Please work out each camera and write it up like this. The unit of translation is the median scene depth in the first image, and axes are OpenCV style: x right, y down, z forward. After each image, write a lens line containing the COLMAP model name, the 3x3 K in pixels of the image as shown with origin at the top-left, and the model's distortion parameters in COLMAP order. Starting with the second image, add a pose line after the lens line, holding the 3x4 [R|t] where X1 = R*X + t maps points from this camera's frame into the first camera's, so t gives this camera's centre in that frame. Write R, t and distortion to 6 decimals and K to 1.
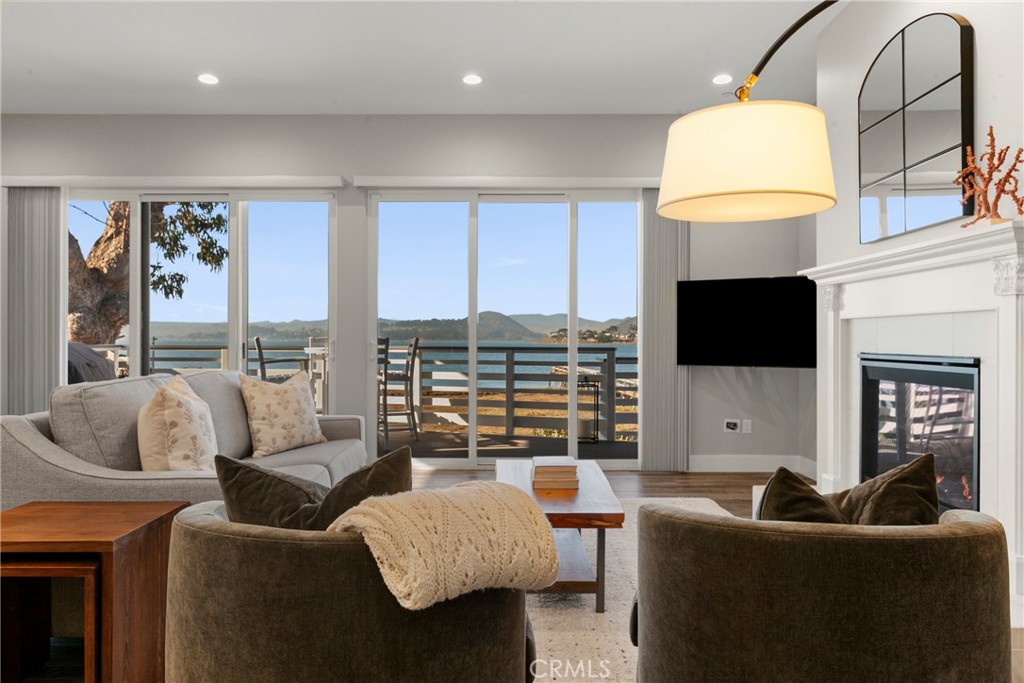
lens RADIAL K [[639.6, 0, 513.4], [0, 639.6, 339.7], [0, 0, 1]] dist [-0.007538, -0.000937]
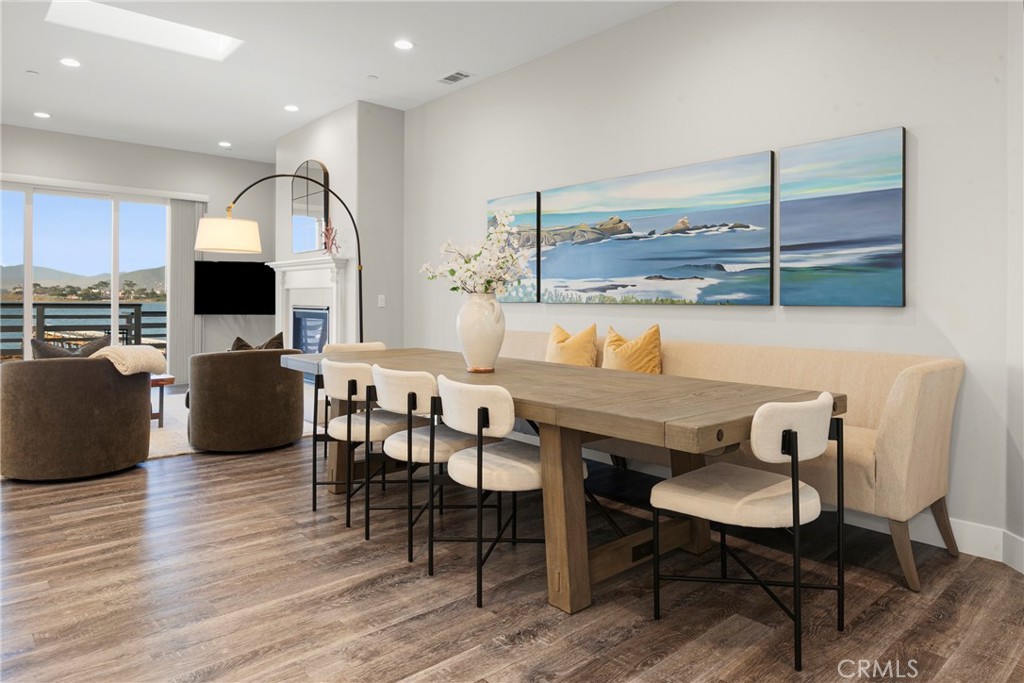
lens RADIAL K [[639.6, 0, 512.5], [0, 639.6, 301.9], [0, 0, 1]] dist [-0.007538, -0.000937]
pose [[0.745473, 0.001519, 0.666534, -0.206015], [-0.005708, 0.999975, 0.004105, -0.001979], [-0.666512, -0.006865, 0.745463, -0.685306]]
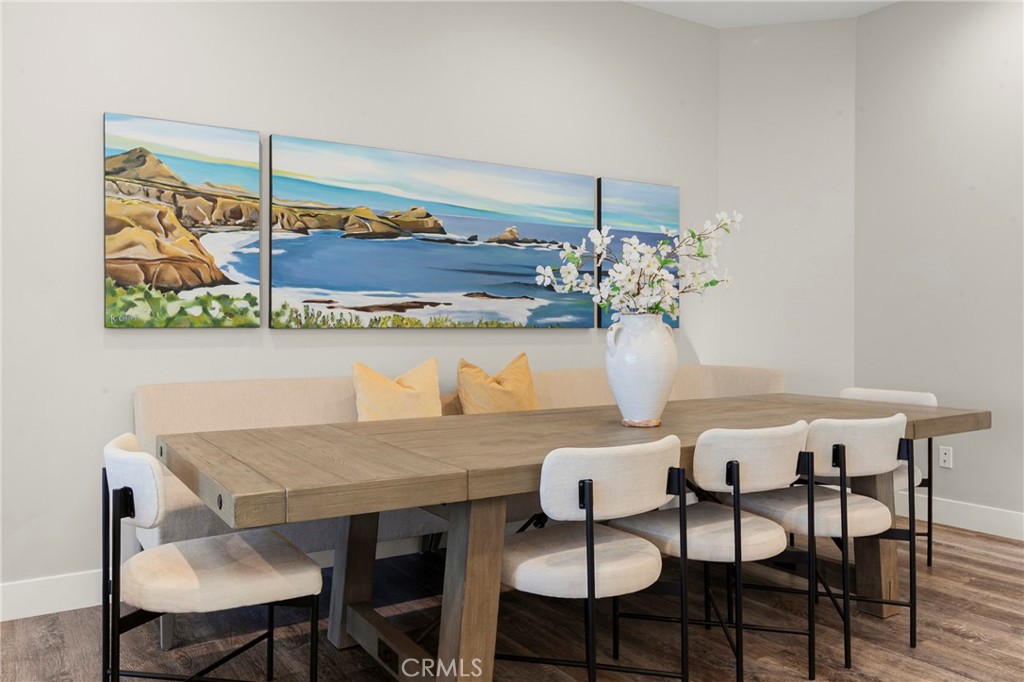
lens RADIAL K [[780.7, 0, 515.1], [0, 780.7, 330.7], [0, 0, 1]] dist [0.007530, 0.000888]
pose [[-0.540896, -0.006322, 0.841066, -0.218844], [-0.001802, 0.999978, 0.006357, 0.000752], [-0.841088, 0.001923, -0.540895, 0.193774]]
